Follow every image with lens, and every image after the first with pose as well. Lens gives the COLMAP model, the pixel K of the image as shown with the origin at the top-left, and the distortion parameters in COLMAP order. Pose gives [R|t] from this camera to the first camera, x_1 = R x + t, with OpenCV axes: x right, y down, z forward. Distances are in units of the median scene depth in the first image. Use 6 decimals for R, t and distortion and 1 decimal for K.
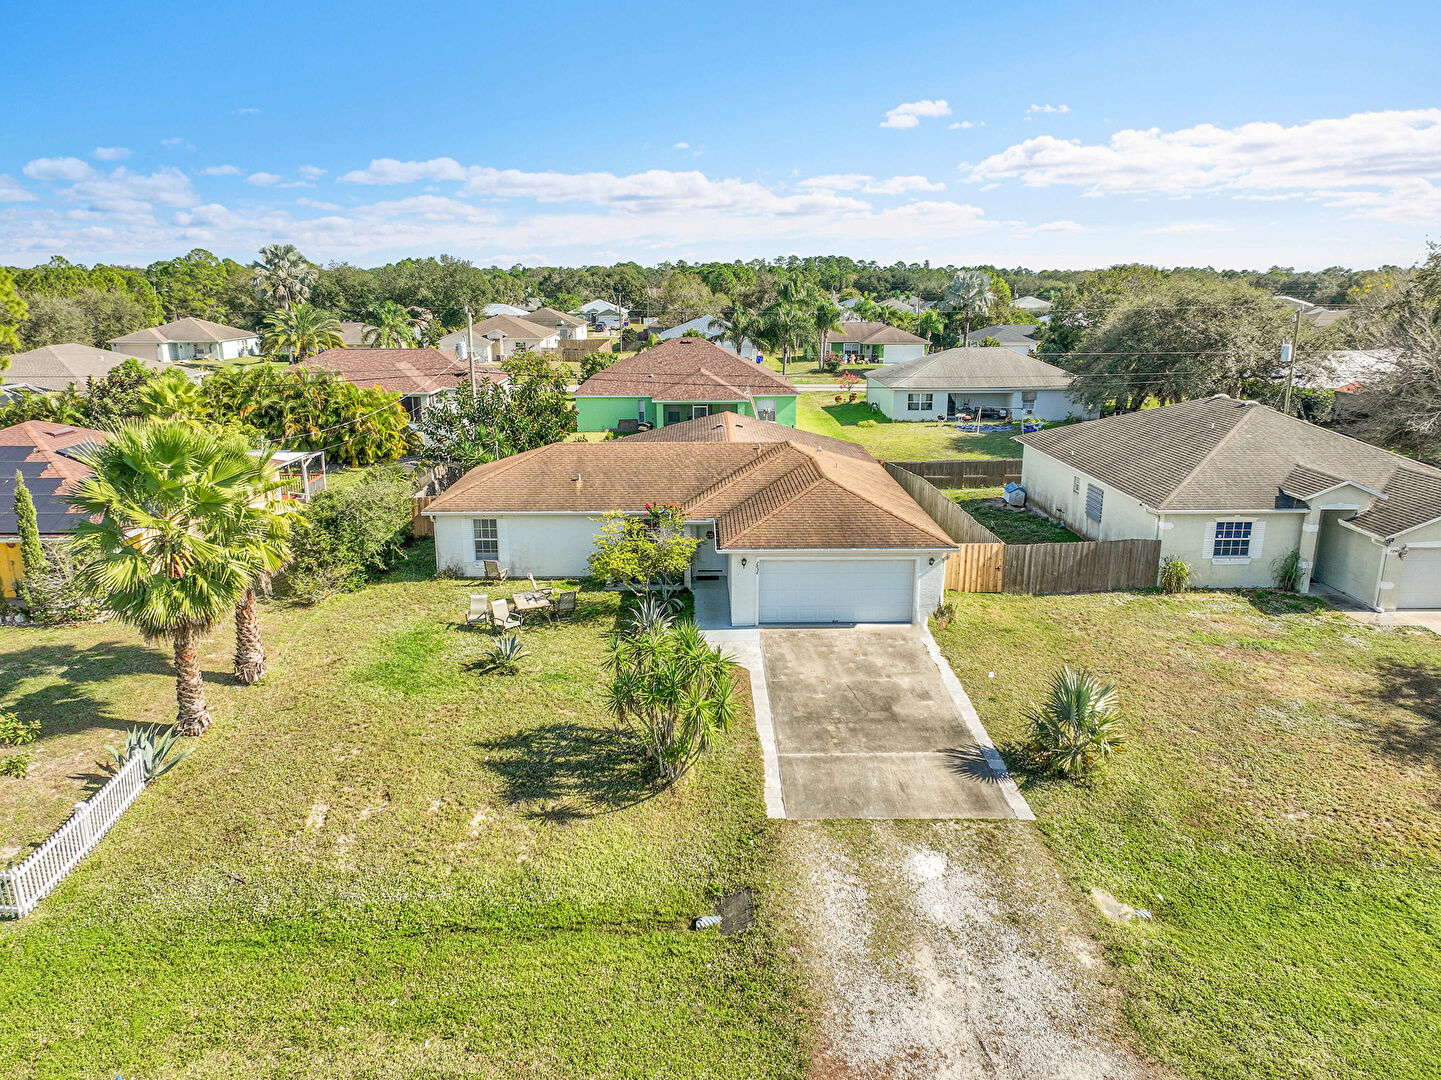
lens RADIAL K [[1011.1, 0, 722.6], [0, 1011.1, 536.2], [0, 0, 1]] dist [0.003019, 0.008819]
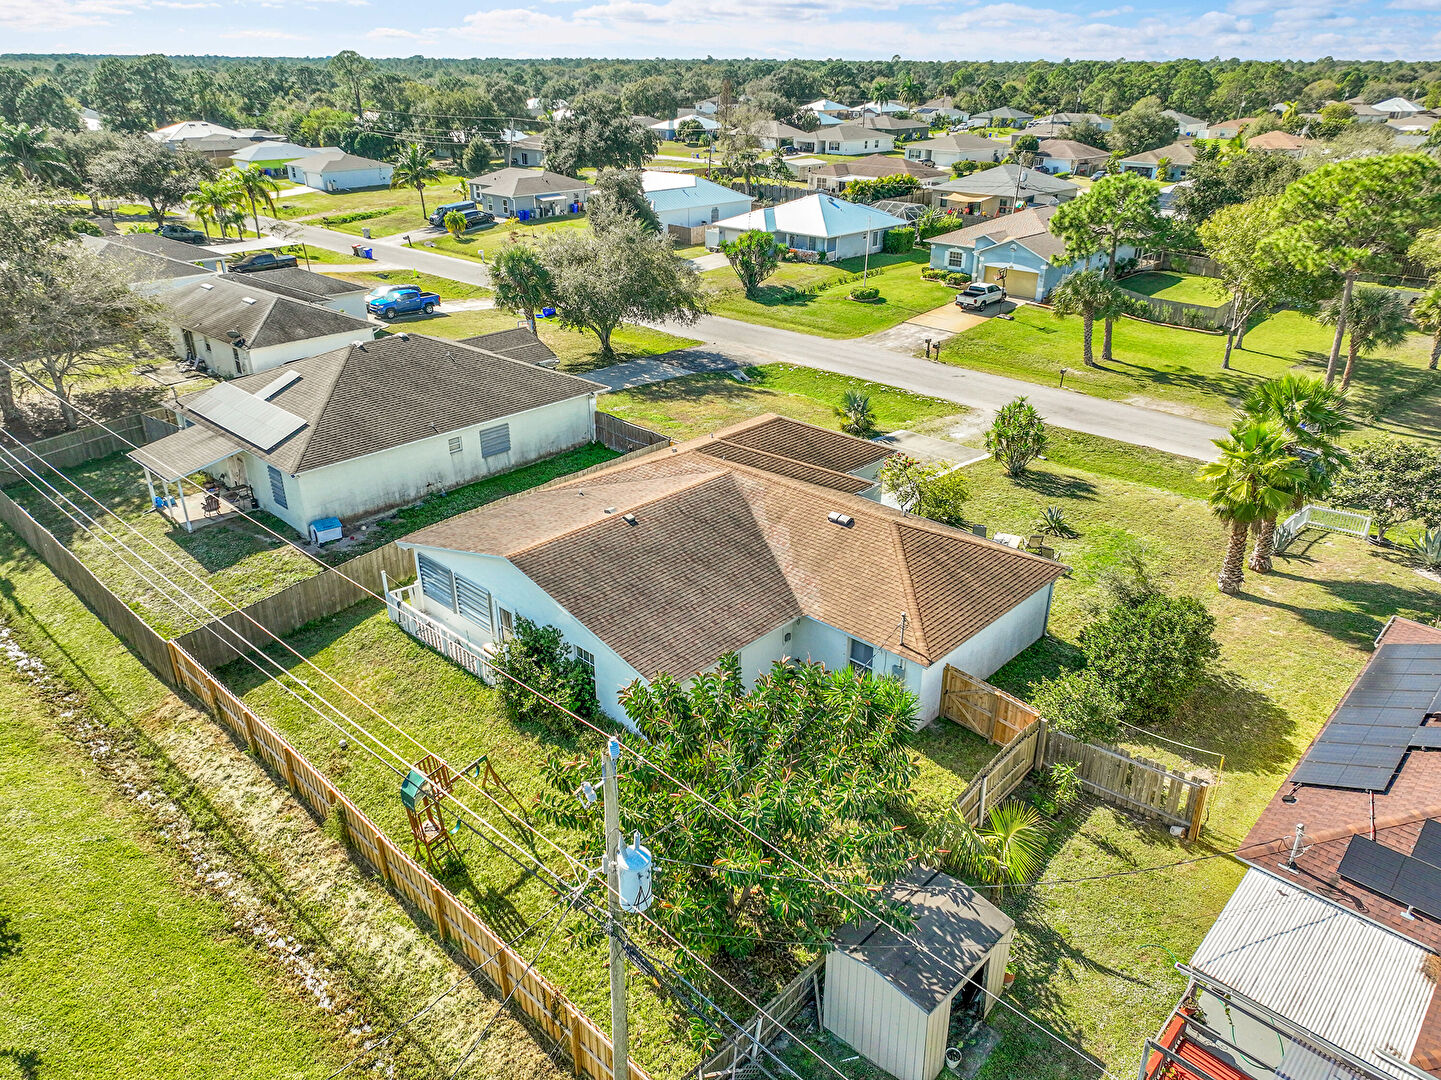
lens RADIAL K [[1011.2, 0, 720.5], [0, 1011.2, 540.0], [0, 0, 1]] dist [0.002774, 0.007182]
pose [[-0.711931, -0.302791, 0.633619, -0.829671], [0.170034, 0.801098, 0.573874, -0.807928], [-0.681354, 0.516295, -0.518841, 2.154774]]
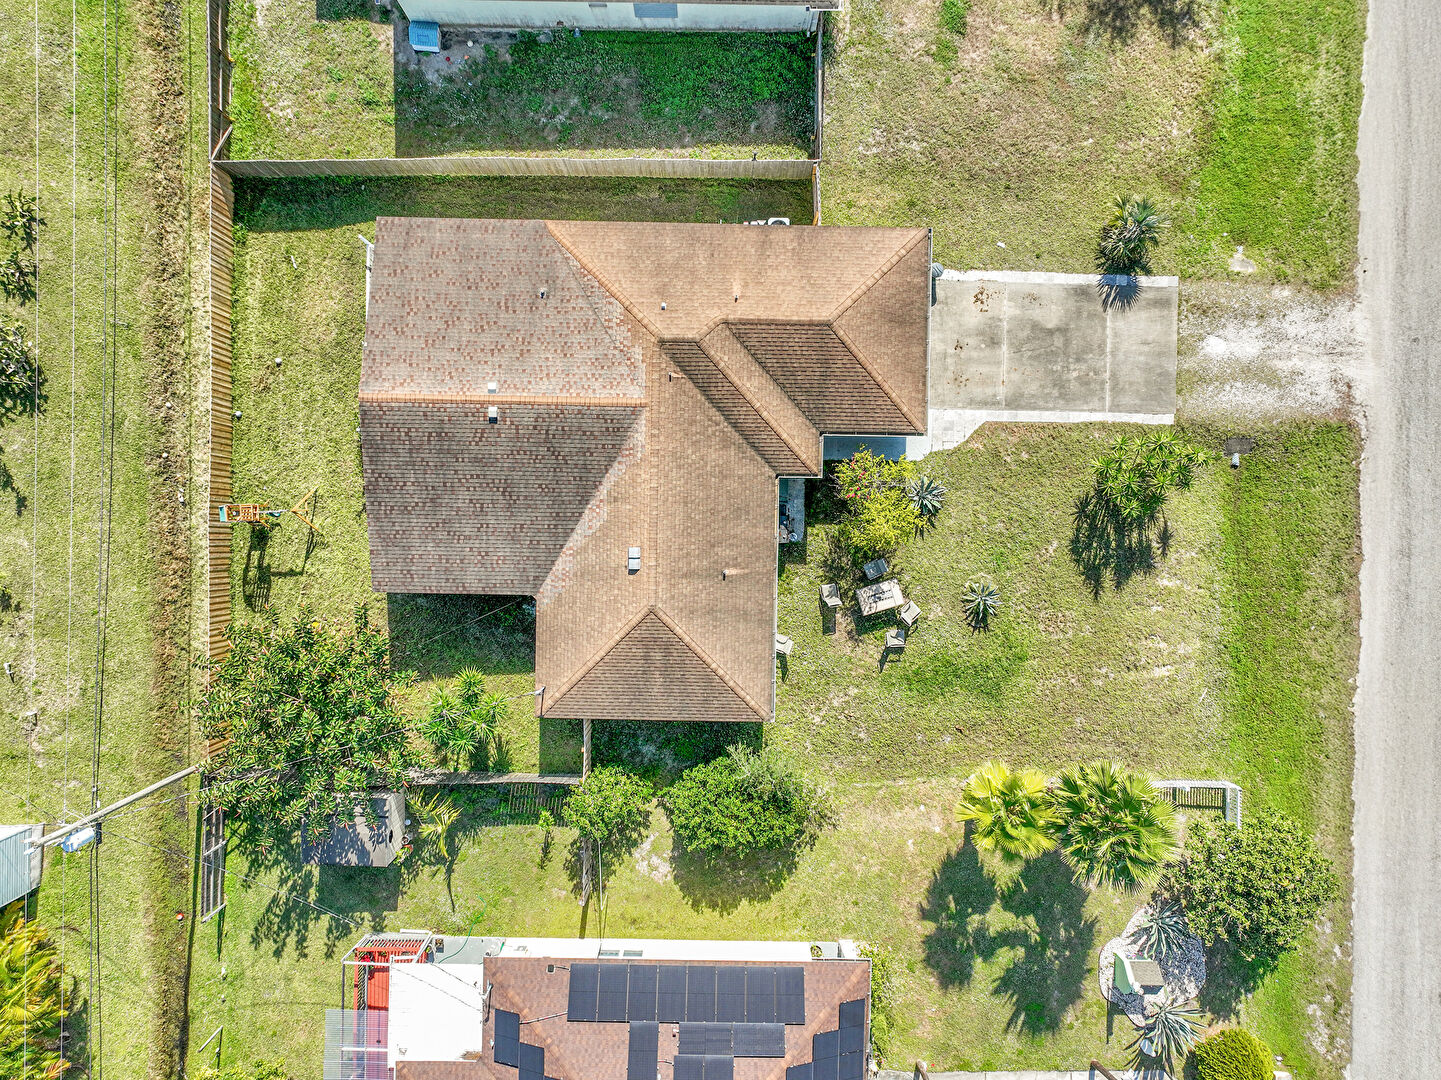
lens RADIAL K [[1020.6, 0, 720.5], [0, 1020.6, 540.0], [0, 0, 1]] dist [-0.001102, 0.011500]
pose [[0.038736, -0.999191, -0.010836, -0.135345], [0.242154, -0.001135, 0.970237, -1.313731], [-0.969464, -0.040207, 0.241914, 1.031132]]
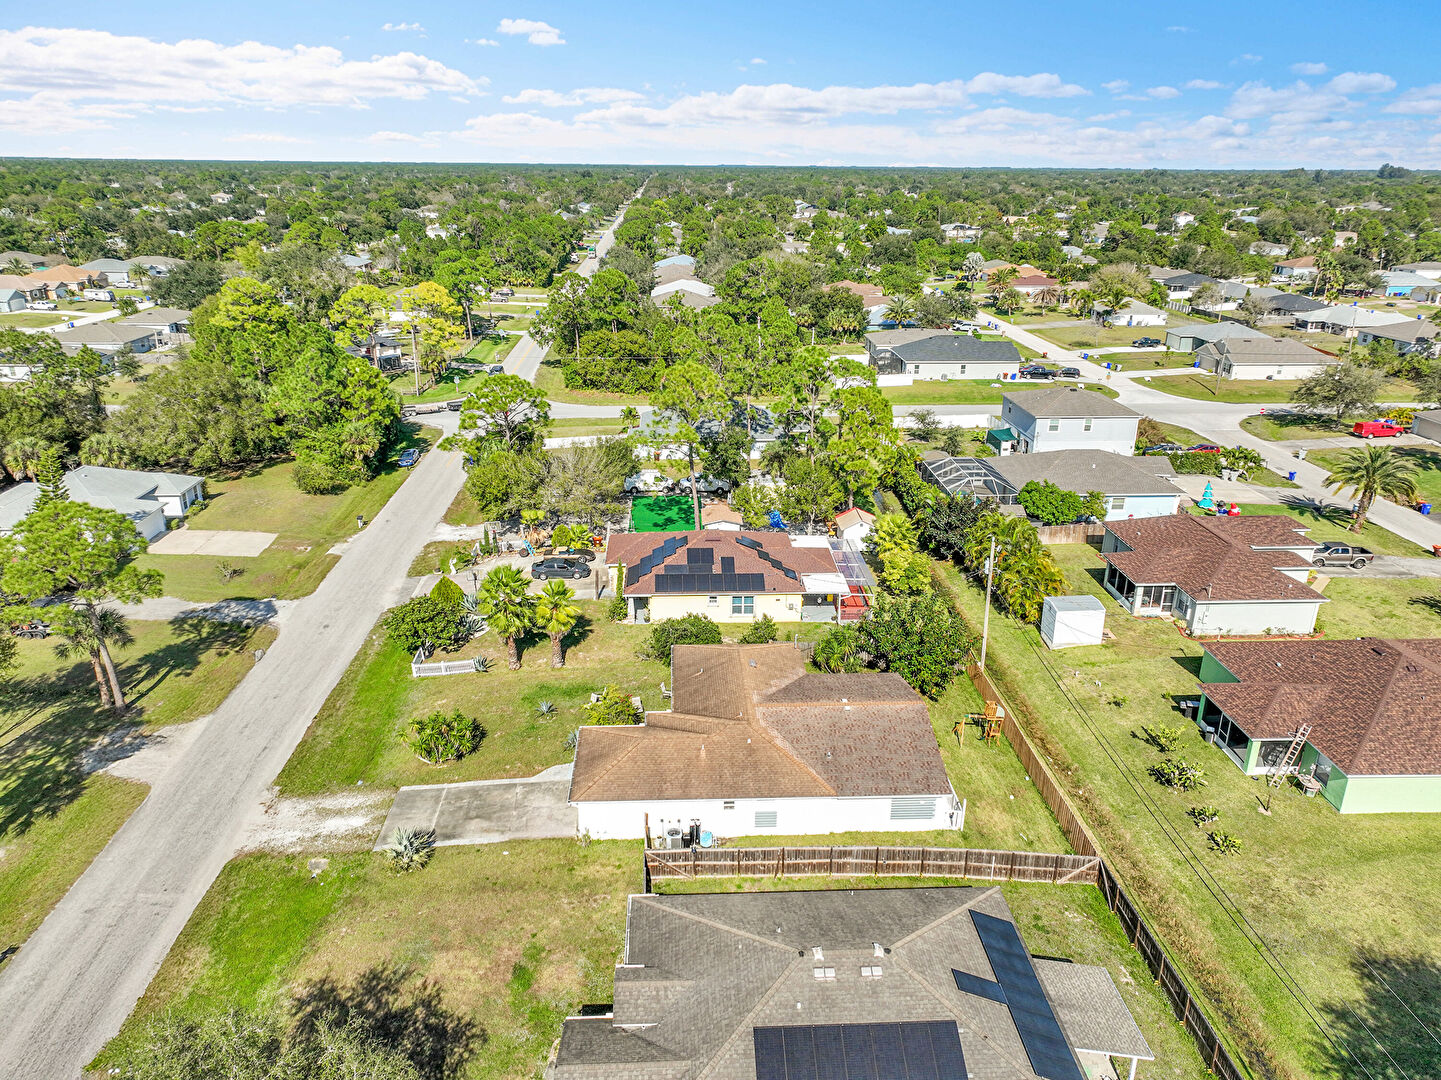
lens RADIAL K [[1020.6, 0, 720.5], [0, 1020.6, 540.0], [0, 0, 1]] dist [-0.001102, 0.011500]
pose [[0.029069, 0.348017, -0.937038, 1.832729], [-0.255952, 0.908772, 0.329579, -1.098099], [0.966252, 0.230256, 0.115493, 1.045553]]
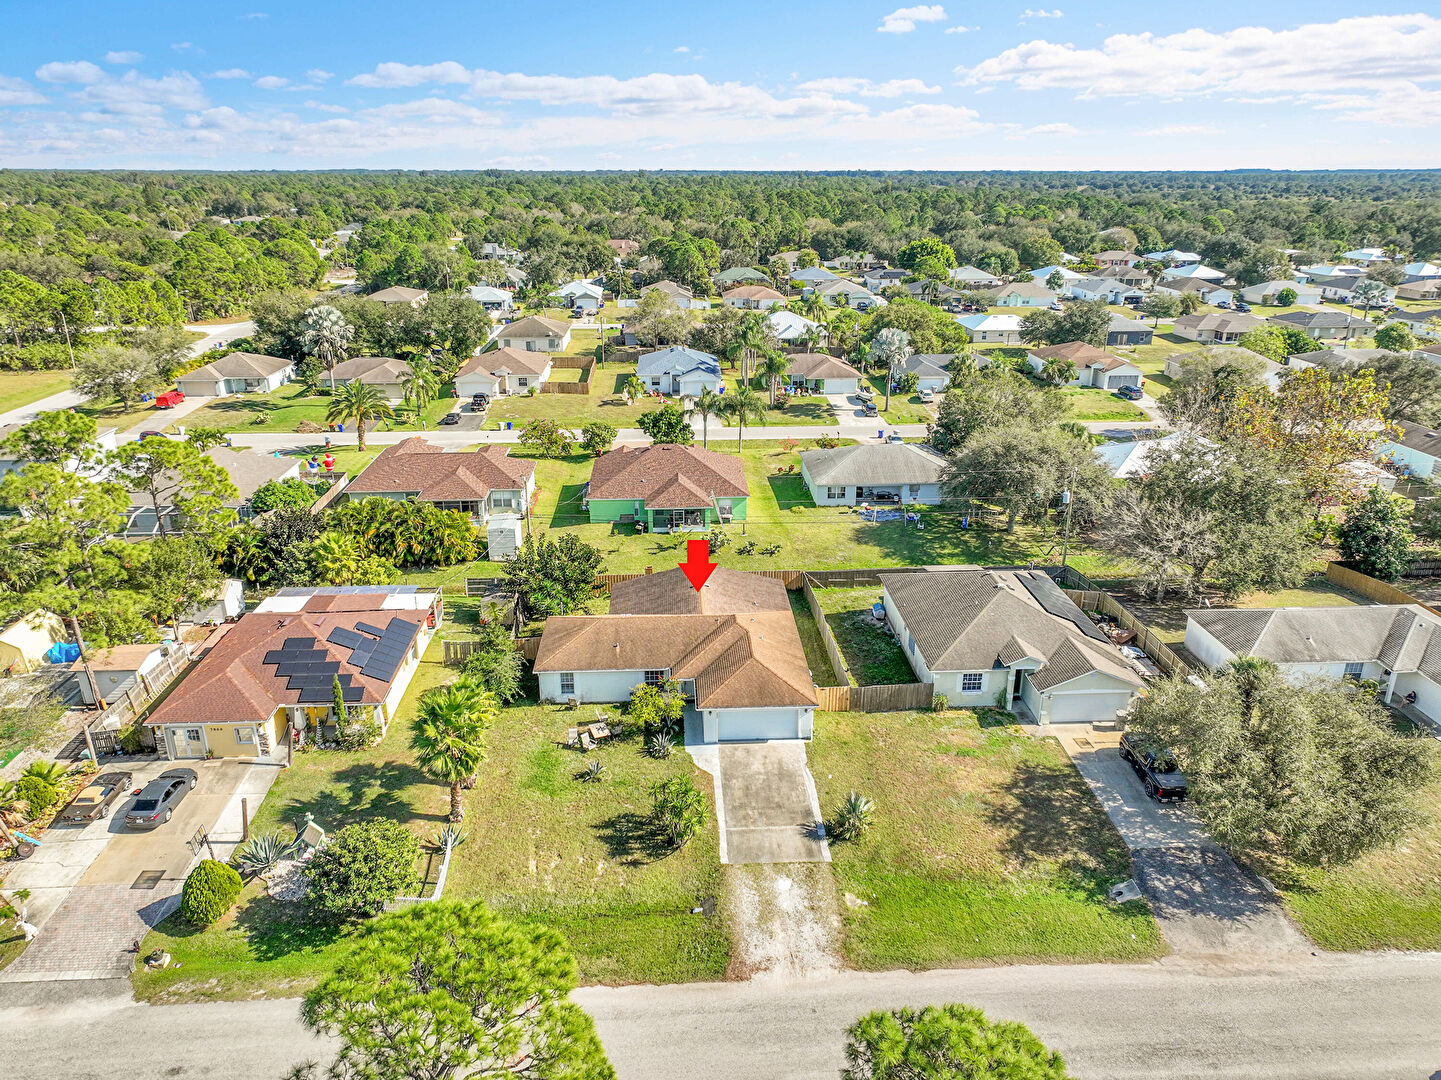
lens RADIAL K [[1011.1, 0, 722.6], [0, 1011.1, 536.2], [0, 0, 1]] dist [0.003019, 0.008819]
pose [[0.999420, -0.009945, 0.032559, -0.017112], [0.006682, 0.995081, 0.098841, -0.566108], [-0.033382, -0.098566, 0.994570, -1.016606]]
